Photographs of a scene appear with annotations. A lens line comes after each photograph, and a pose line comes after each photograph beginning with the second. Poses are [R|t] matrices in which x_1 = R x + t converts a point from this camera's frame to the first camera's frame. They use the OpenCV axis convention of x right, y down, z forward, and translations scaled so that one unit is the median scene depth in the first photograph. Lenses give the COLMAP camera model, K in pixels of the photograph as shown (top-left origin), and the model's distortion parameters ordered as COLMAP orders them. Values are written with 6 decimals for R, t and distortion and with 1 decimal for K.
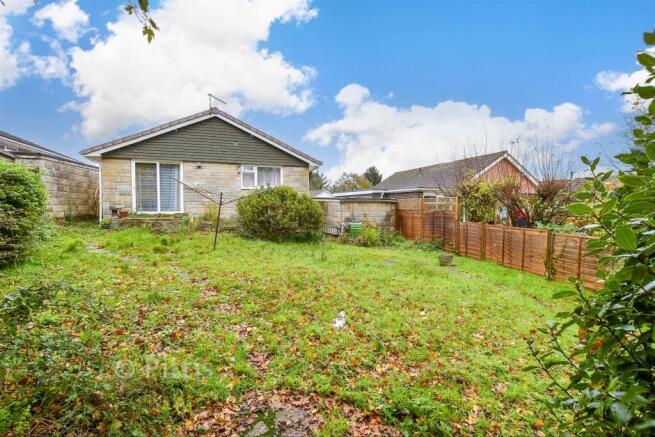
lens RADIAL K [[296.8, 0, 328.2], [0, 296.8, 219.5], [0, 0, 1]] dist [-0.001168, -0.000048]
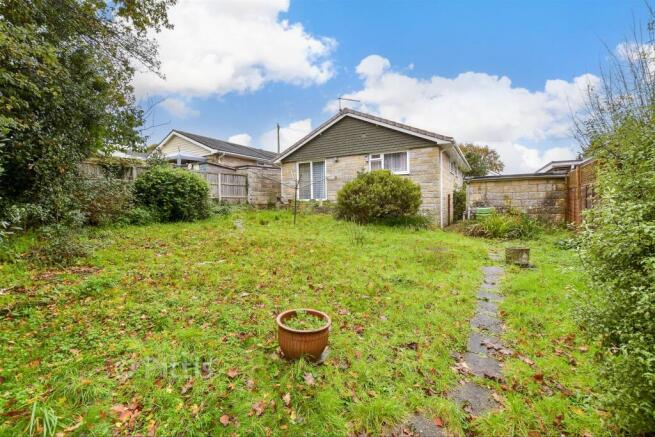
lens RADIAL K [[296.8, 0, 328.5], [0, 296.8, 215.3], [0, 0, 1]] dist [-0.001168, -0.000048]
pose [[0.643083, 0.010111, -0.765730, 0.464613], [-0.017951, 0.999837, -0.001874, 0.044187], [0.765586, 0.014951, 0.643159, 0.207986]]
